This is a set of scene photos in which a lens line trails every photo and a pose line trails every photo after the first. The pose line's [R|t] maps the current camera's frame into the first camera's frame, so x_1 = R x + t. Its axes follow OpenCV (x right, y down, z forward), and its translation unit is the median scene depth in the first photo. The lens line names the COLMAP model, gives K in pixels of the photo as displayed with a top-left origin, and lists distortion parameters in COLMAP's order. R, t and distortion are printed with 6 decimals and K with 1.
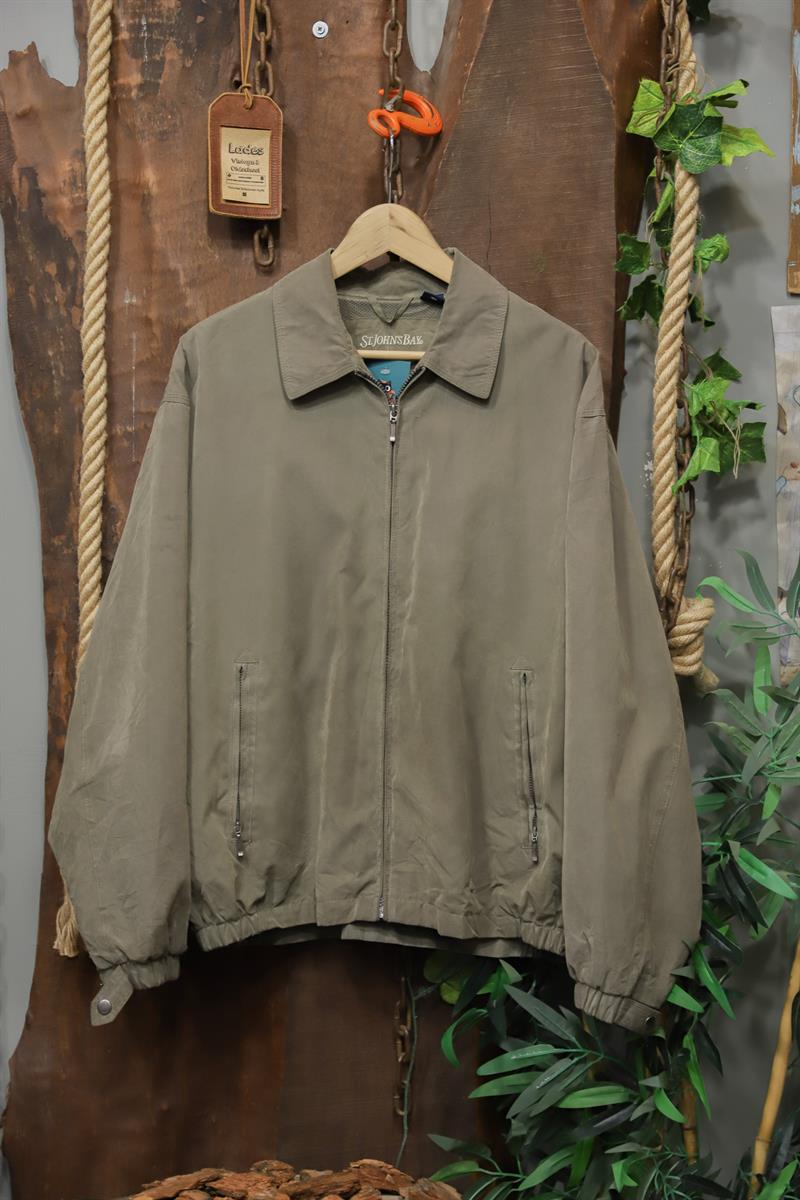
lens RADIAL K [[1994.8, 0, 391.6], [0, 1994.8, 601.7], [0, 0, 1]] dist [-0.012781, 0.000000]
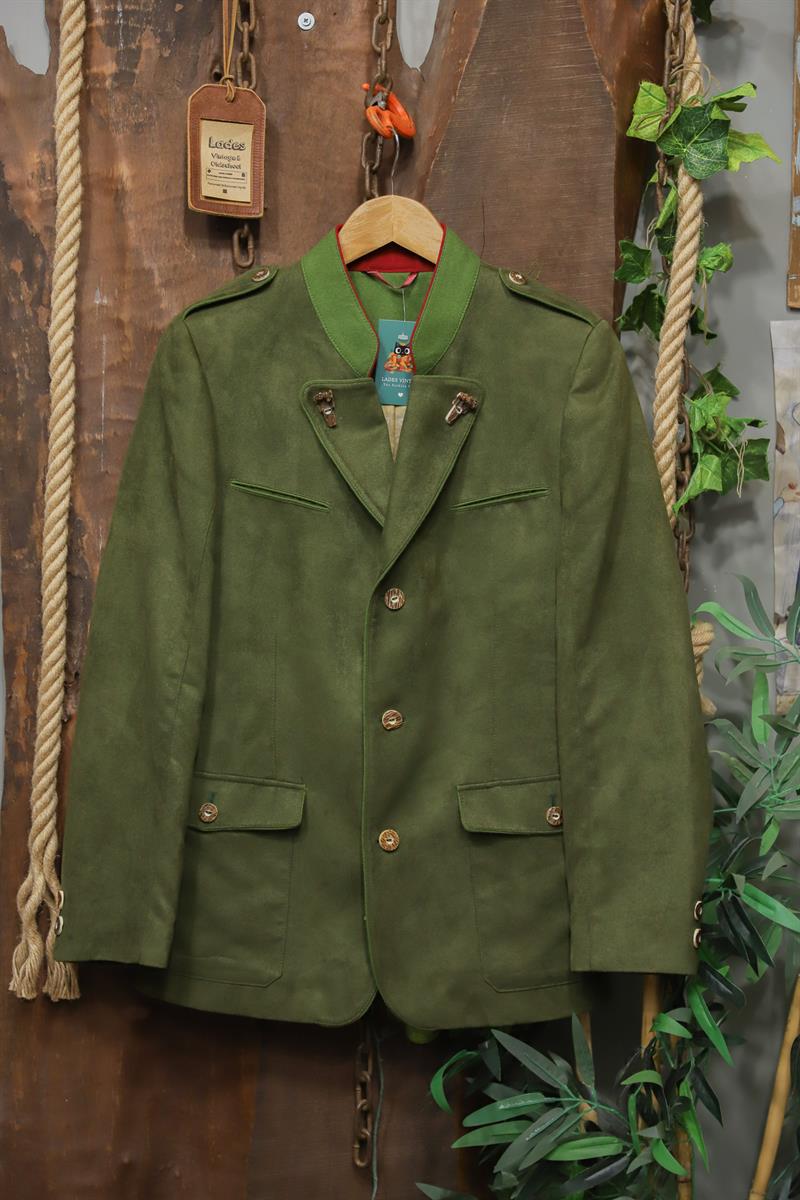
lens RADIAL K [[1998.5, 0, 392.5], [0, 1998.5, 596.8], [0, 0, 1]] dist [-0.014438, 0.000000]
pose [[0.998458, 0.011795, 0.054244, -0.044366], [-0.010680, 0.999727, -0.020802, 0.007330], [-0.054475, 0.020190, 0.998311, 0.053043]]
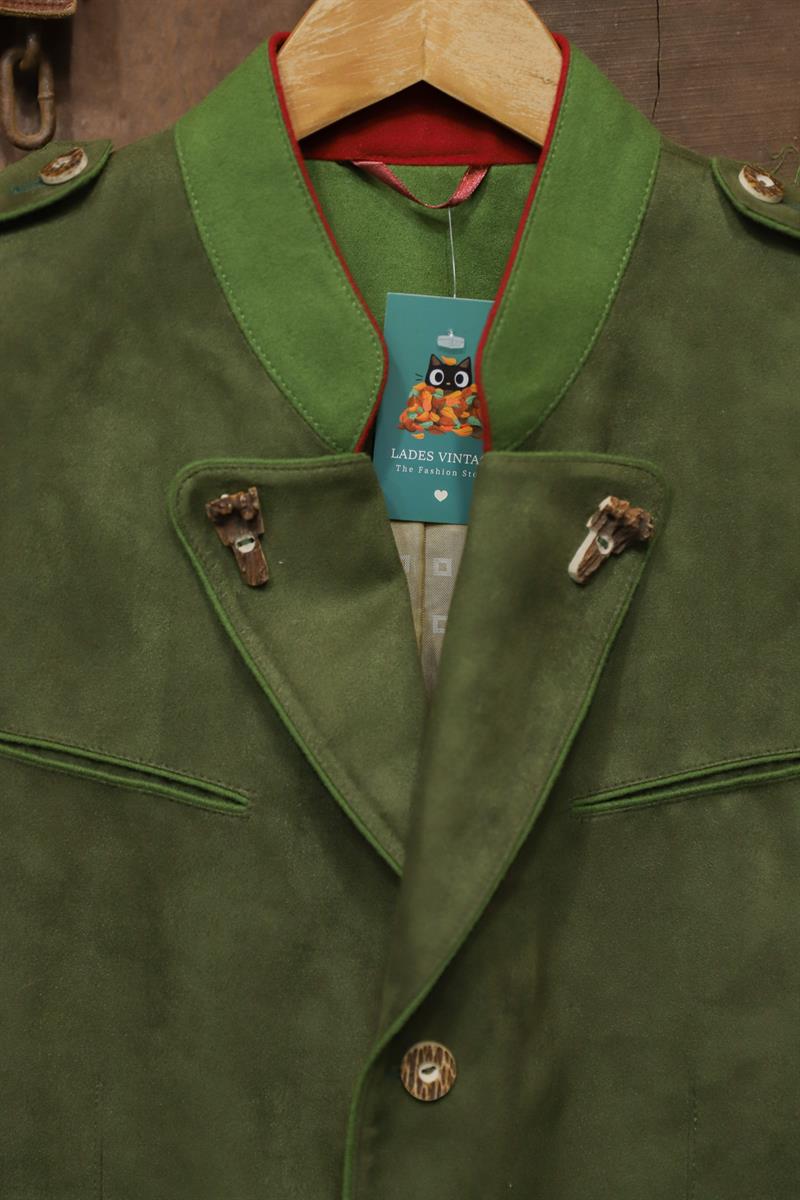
lens RADIAL K [[2308.6, 0, 401.3], [0, 2308.6, 606.4], [0, 0, 1]] dist [-0.019752, 0.000000]
pose [[0.994839, 0.016601, 0.100098, -0.037723], [-0.016843, 0.999857, 0.001574, -0.089062], [-0.100057, -0.003252, 0.994976, 0.591786]]
